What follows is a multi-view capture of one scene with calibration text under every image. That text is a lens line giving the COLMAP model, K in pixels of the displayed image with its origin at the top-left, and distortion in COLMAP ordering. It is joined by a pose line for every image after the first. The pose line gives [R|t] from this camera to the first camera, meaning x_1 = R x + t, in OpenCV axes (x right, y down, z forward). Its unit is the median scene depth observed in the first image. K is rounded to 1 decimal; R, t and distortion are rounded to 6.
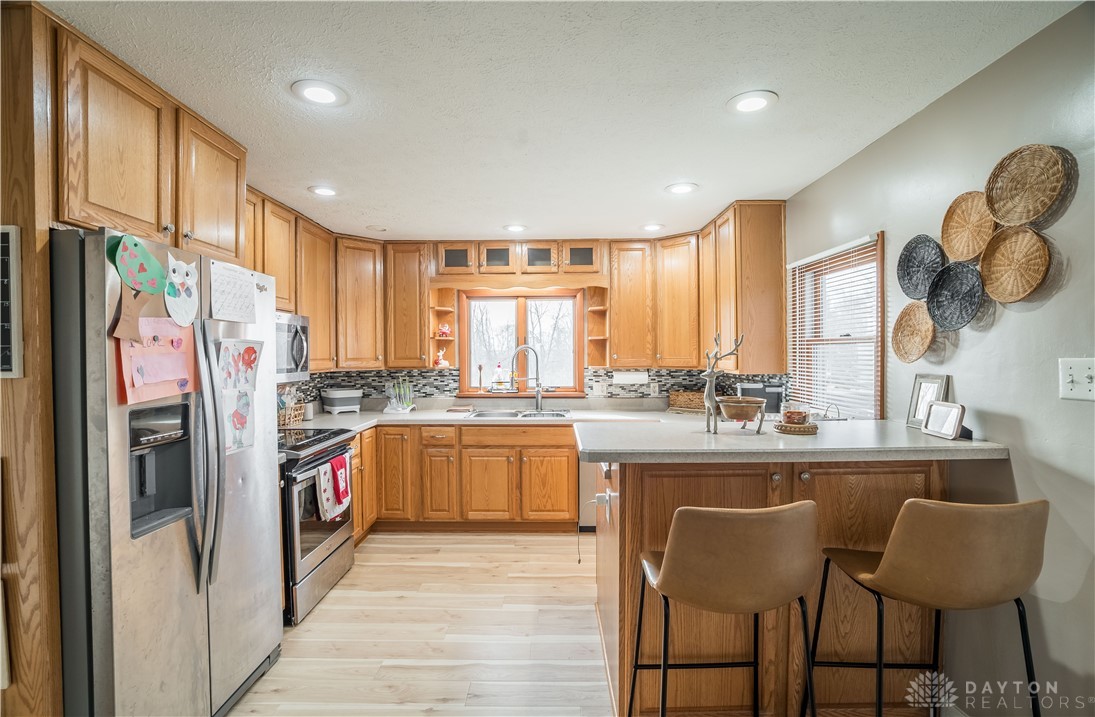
lens RADIAL K [[500.3, 0, 547.3], [0, 500.3, 362.5], [0, 0, 1]] dist [-0.080758, 0.034987]
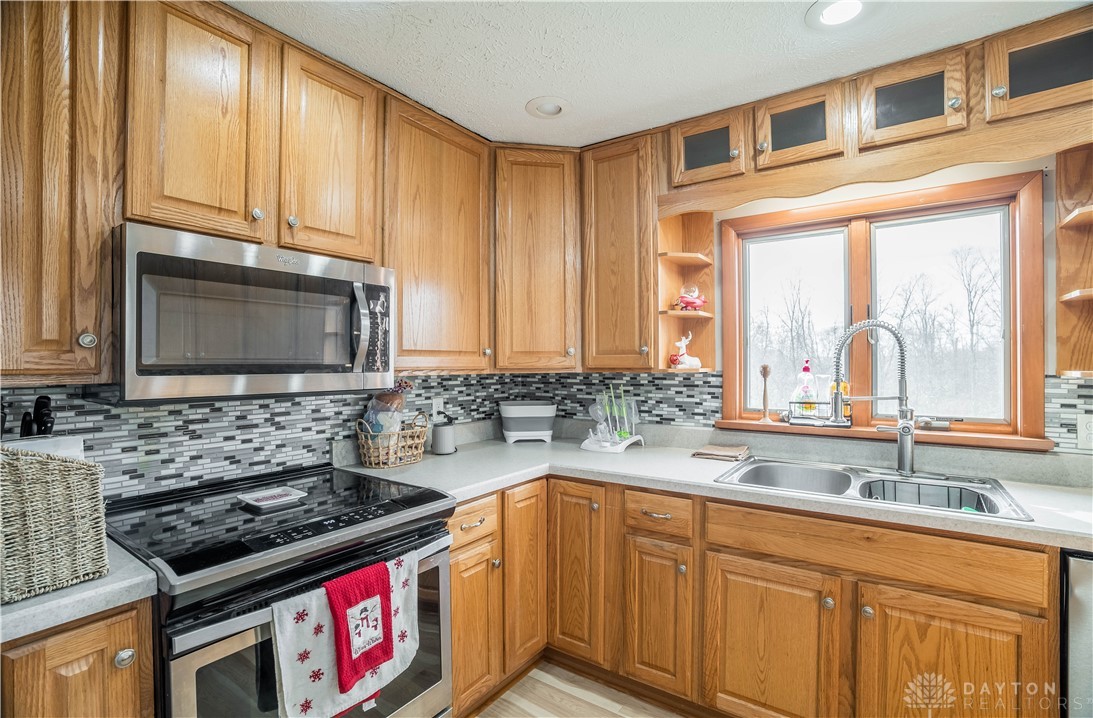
lens RADIAL K [[499.3, 0, 546.3], [0, 499.3, 363.0], [0, 0, 1]] dist [-0.080758, 0.034987]
pose [[0.817672, 0.002533, -0.575679, -0.032850], [-0.009121, 0.999922, -0.008555, 0.008804], [0.575612, 0.012246, 0.817631, 0.511156]]
